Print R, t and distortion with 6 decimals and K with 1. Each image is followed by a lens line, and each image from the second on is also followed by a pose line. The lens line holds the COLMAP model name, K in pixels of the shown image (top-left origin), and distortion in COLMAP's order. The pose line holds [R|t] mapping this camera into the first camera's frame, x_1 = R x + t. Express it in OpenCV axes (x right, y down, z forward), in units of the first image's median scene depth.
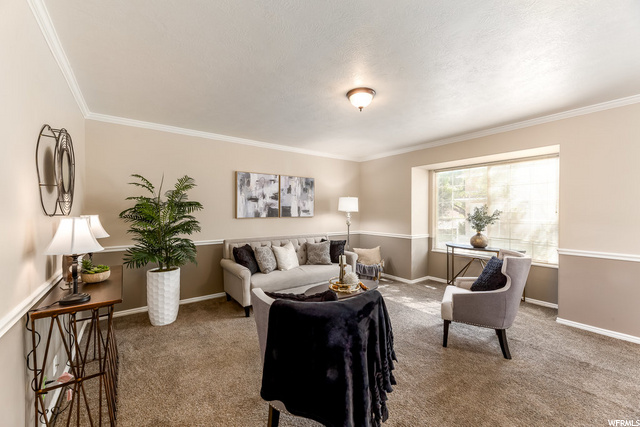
lens RADIAL K [[258.9, 0, 321.5], [0, 258.9, 216.6], [0, 0, 1]] dist [-0.000718, -0.000056]
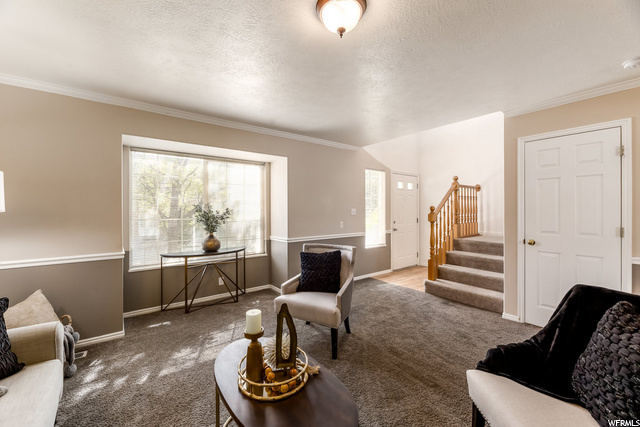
lens RADIAL K [[256.8, 0, 317.3], [0, 256.8, 210.3], [0, 0, 1]] dist [0.001139, 0.000253]
pose [[-0.014183, -0.000907, 0.999899, -0.248656], [0.020471, 0.999790, 0.001197, -0.012321], [-0.999690, 0.020486, -0.014162, 0.616476]]
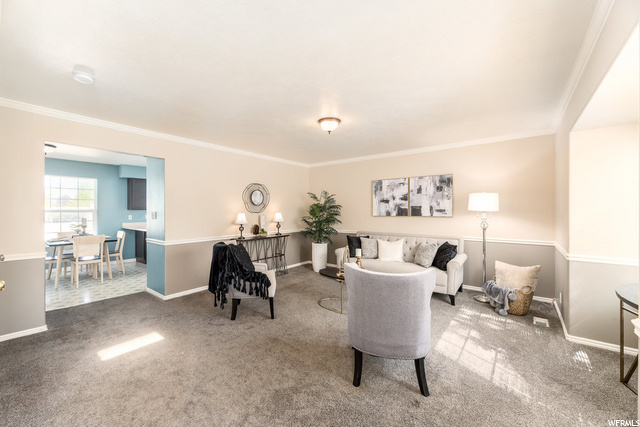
lens RADIAL K [[256.8, 0, 317.3], [0, 256.8, 210.3], [0, 0, 1]] dist [0.001139, 0.000253]
pose [[0.272201, -0.001499, -0.962239, 0.797521], [-0.018362, 0.999809, -0.006752, -0.008481], [0.962065, 0.019506, 0.272121, 0.349296]]
